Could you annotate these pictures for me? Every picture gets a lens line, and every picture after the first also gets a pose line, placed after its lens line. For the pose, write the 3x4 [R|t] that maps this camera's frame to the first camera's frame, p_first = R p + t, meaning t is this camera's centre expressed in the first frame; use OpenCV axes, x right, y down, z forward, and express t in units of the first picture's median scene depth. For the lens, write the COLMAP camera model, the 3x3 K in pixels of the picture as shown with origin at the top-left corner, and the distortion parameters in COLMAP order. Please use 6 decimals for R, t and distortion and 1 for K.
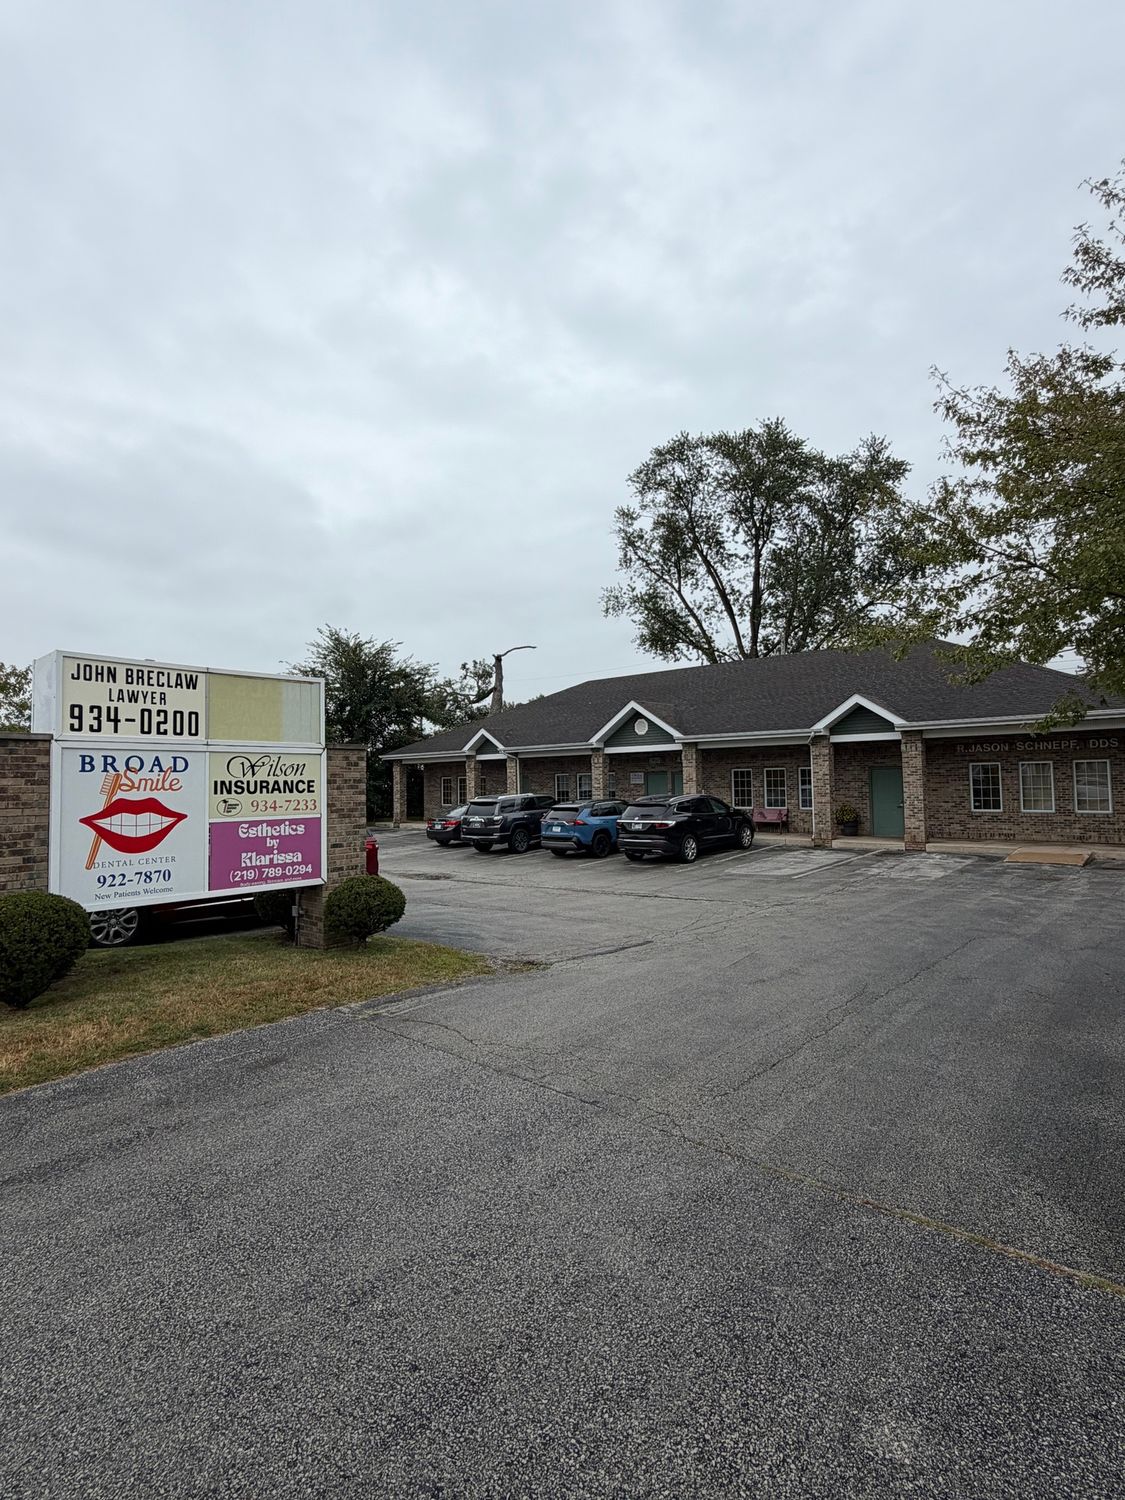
lens RADIAL K [[732.9, 0, 562.5], [0, 732.9, 750.0], [0, 0, 1]] dist [0.000519, 0.000051]
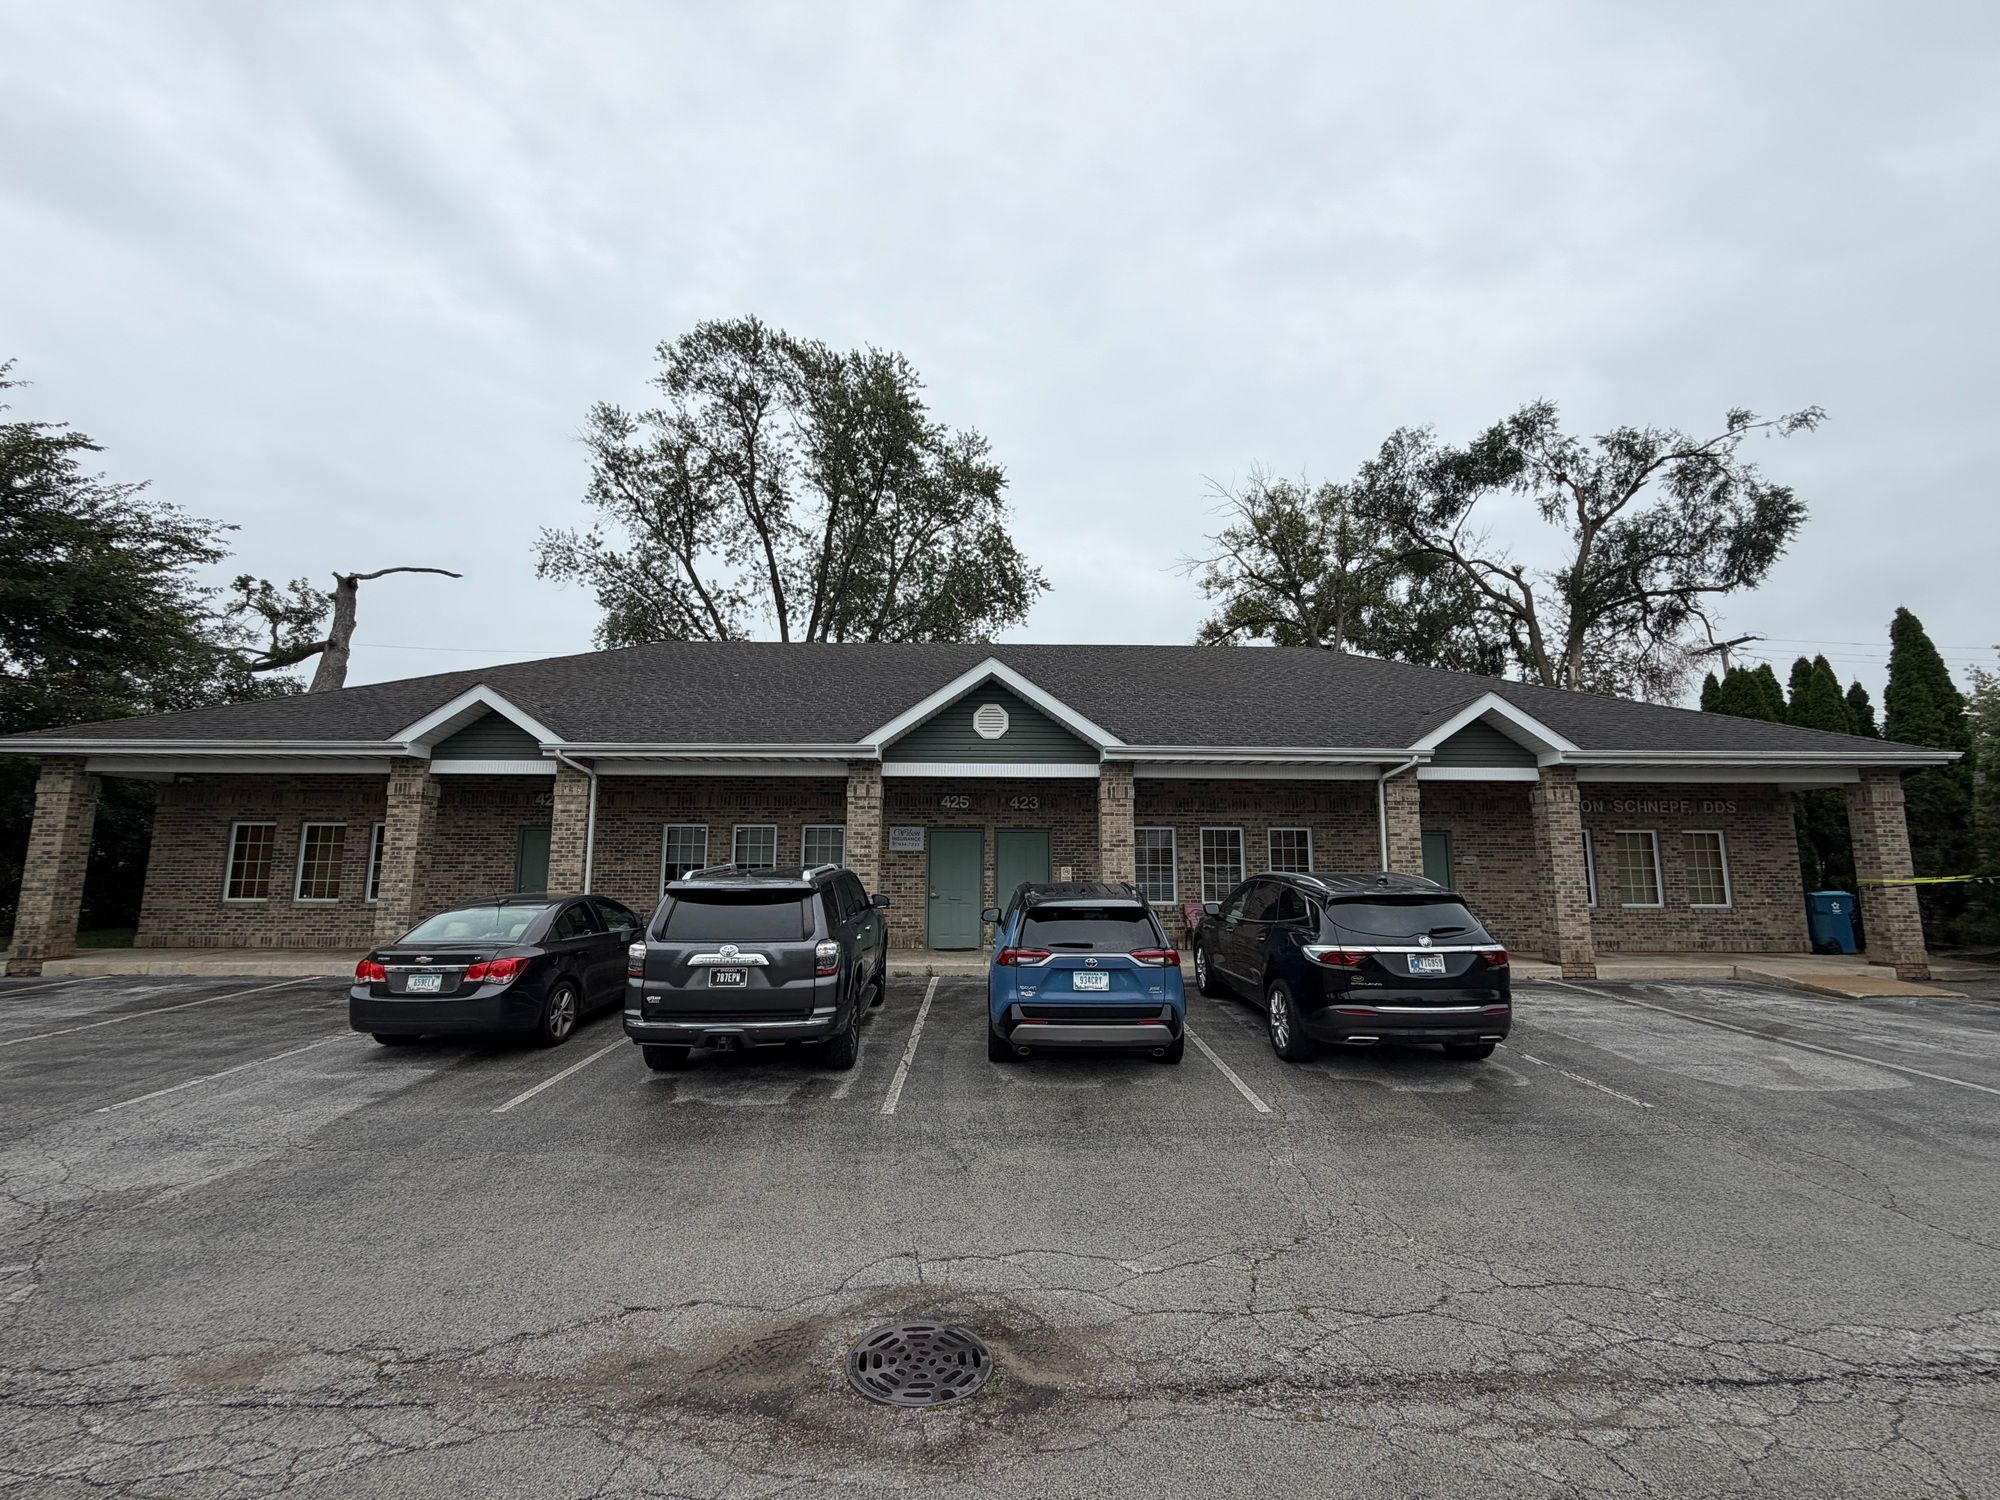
lens RADIAL K [[828.0, 0, 1000.0], [0, 828.0, 750.0], [0, 0, 1]] dist [0.000899, -0.000051]
pose [[0.740376, 0.114856, 0.662308, -0.118455], [-0.047185, 0.991744, -0.119239, 0.024623], [-0.670535, 0.057031, 0.739682, 0.335863]]
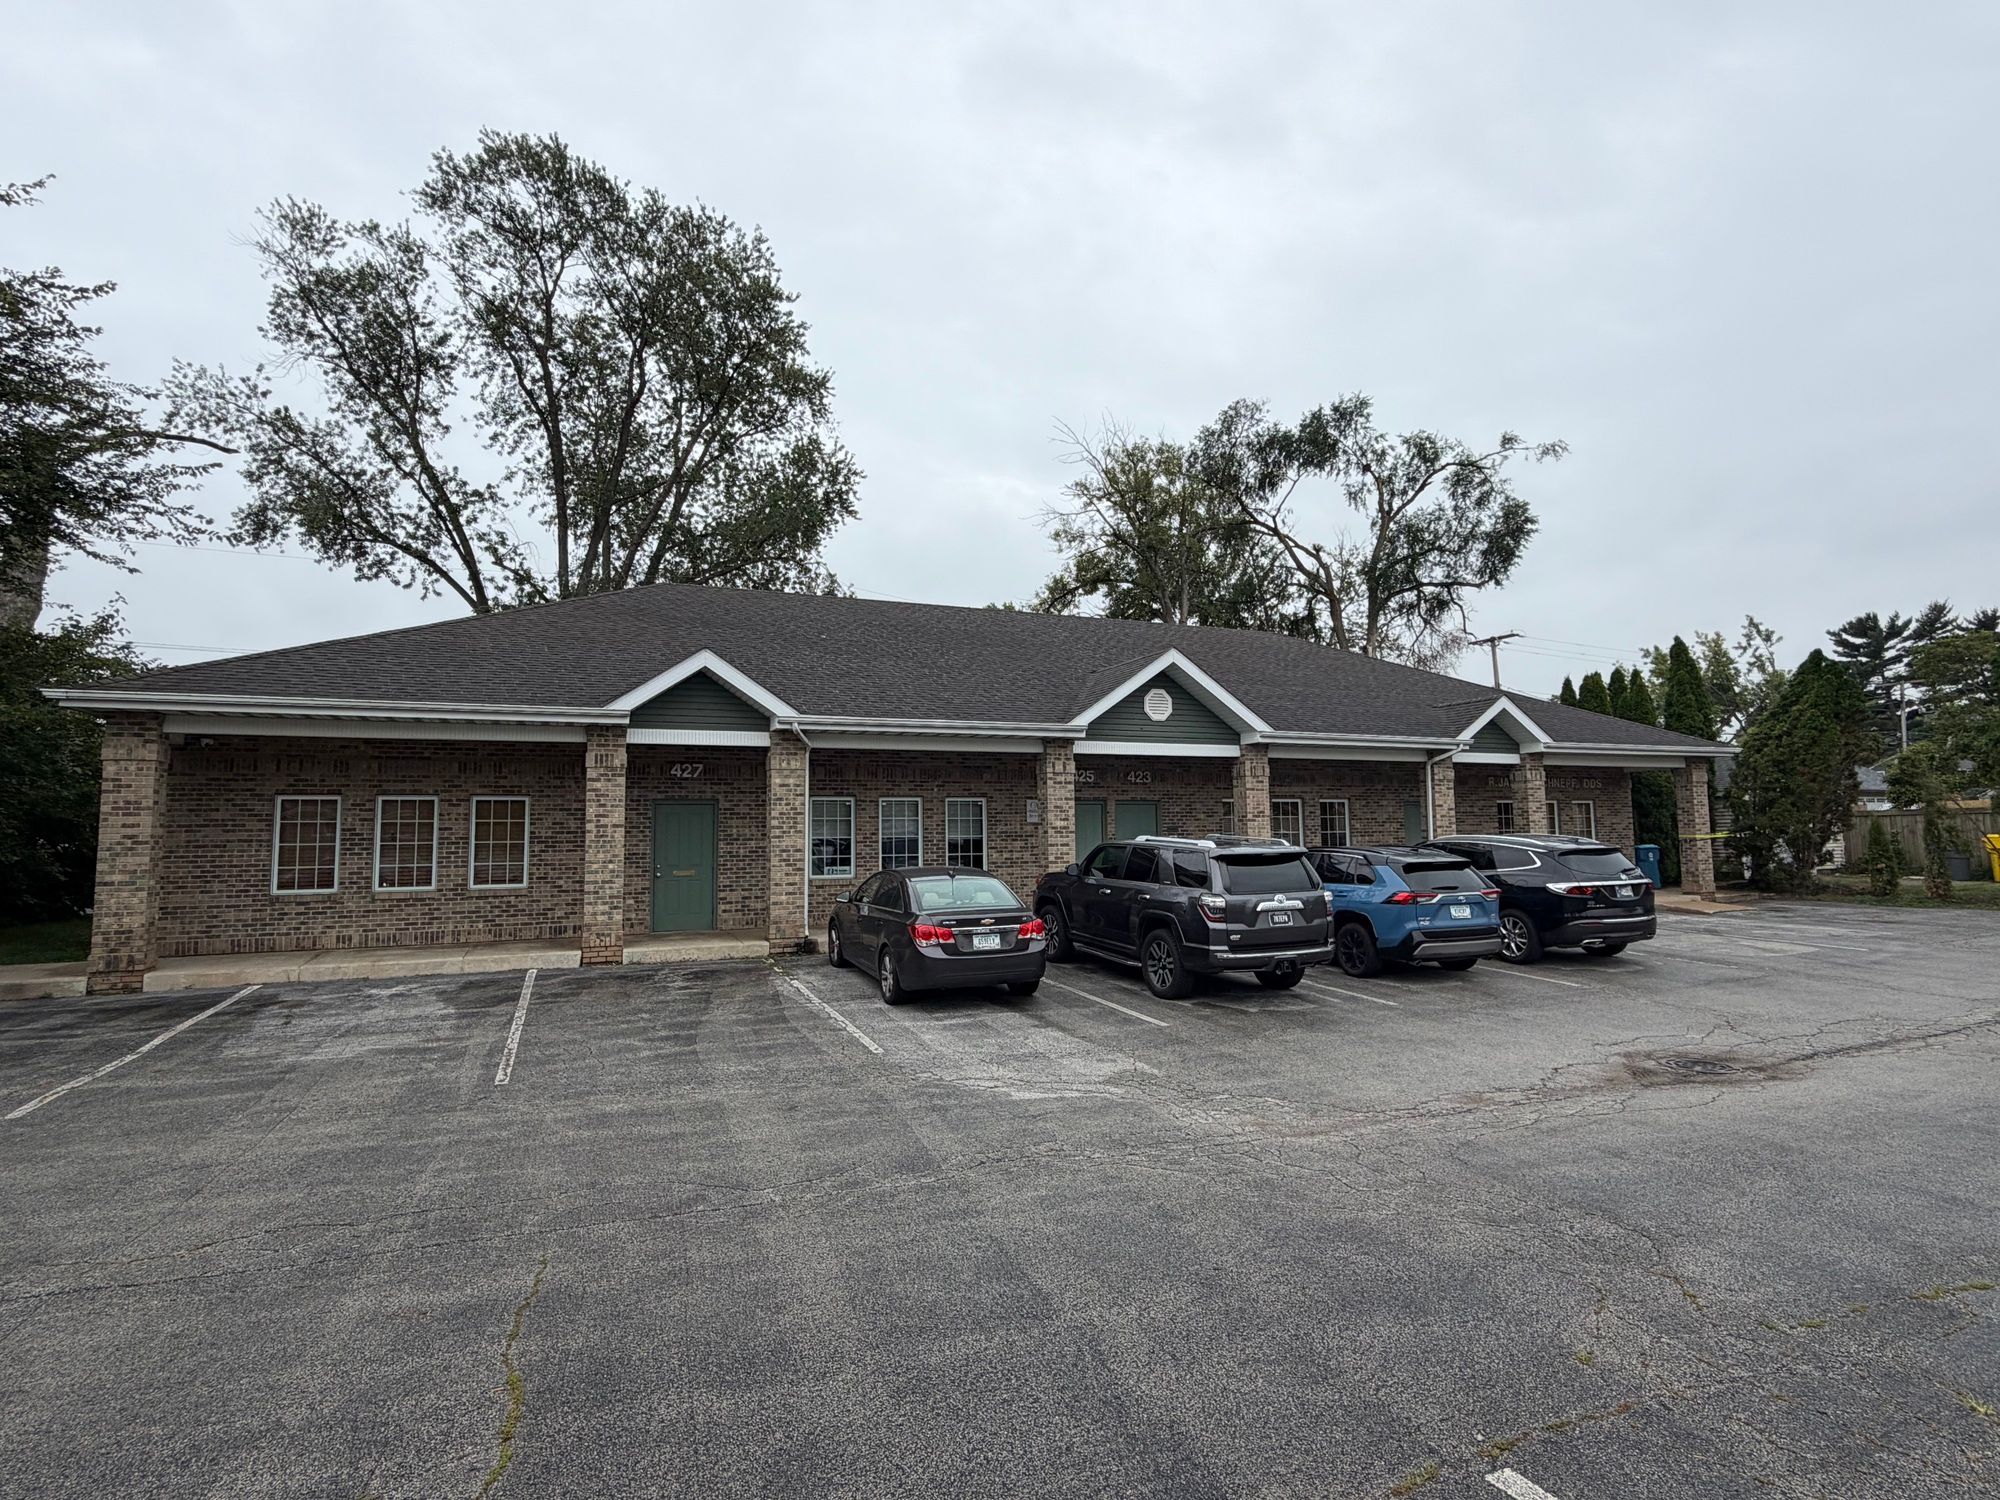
lens RADIAL K [[1016.1, 0, 1000.0], [0, 1016.1, 750.0], [0, 0, 1]] dist [0.000282, 0.000197]
pose [[0.437626, 0.088333, 0.894808, -0.293491], [-0.035372, 0.996084, -0.081031, 0.031034], [-0.898461, 0.003811, 0.439037, 0.428319]]
